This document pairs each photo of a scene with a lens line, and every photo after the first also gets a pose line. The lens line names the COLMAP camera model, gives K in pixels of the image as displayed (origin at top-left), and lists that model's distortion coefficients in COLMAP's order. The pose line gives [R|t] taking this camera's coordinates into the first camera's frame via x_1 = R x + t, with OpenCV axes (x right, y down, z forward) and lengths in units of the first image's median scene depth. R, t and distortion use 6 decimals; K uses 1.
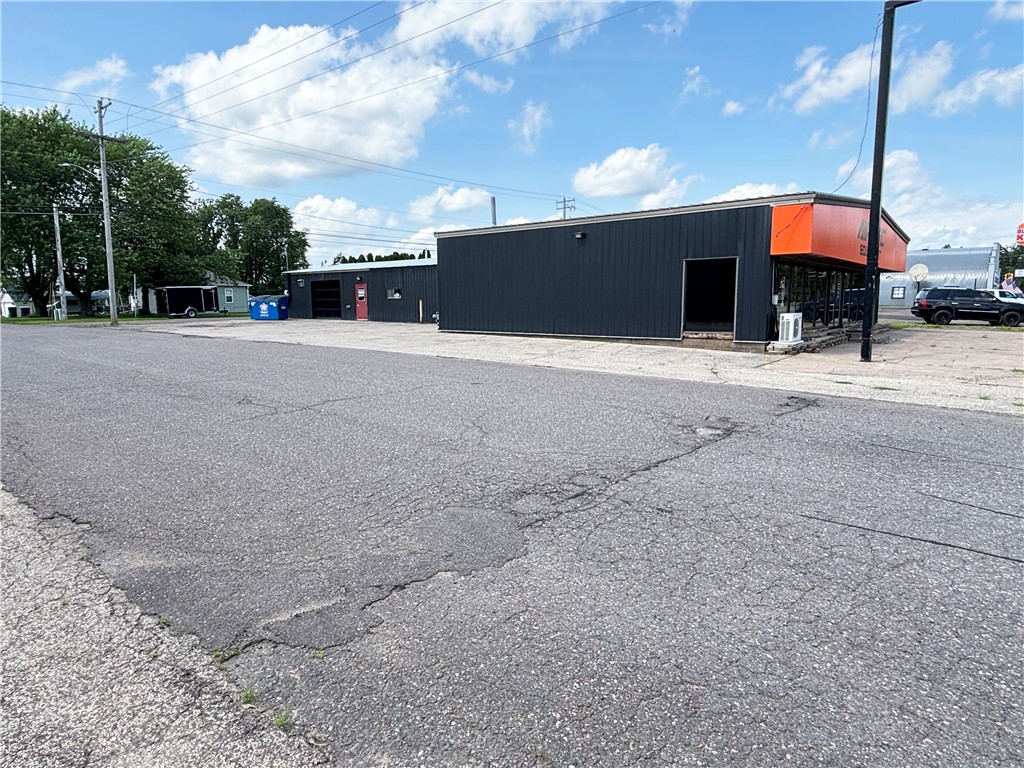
lens RADIAL K [[591.3, 0, 512.0], [0, 591.3, 384.0], [0, 0, 1]] dist [-0.000132, -0.000028]
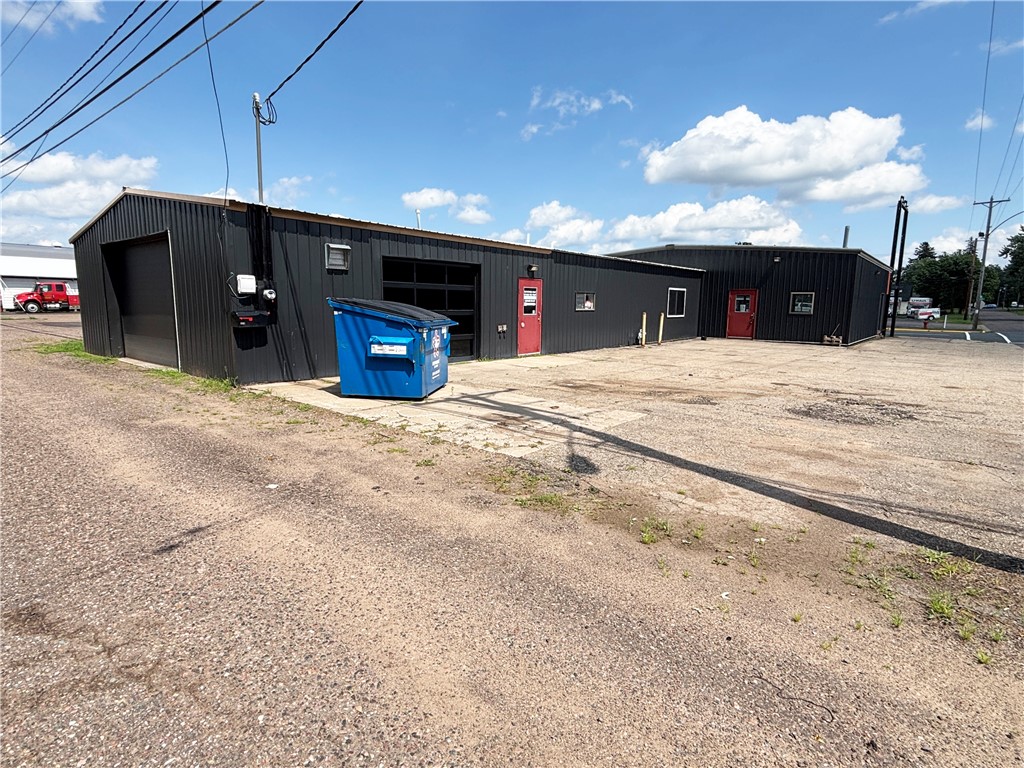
lens RADIAL K [[539.7, 0, 512.0], [0, 539.7, 384.0], [0, 0, 1]] dist [0.000216, -0.000005]
pose [[0.028022, -0.149672, 0.988339, -0.704181], [0.124171, 0.981590, 0.145129, -0.150681], [-0.991865, 0.118657, 0.046092, 1.000743]]
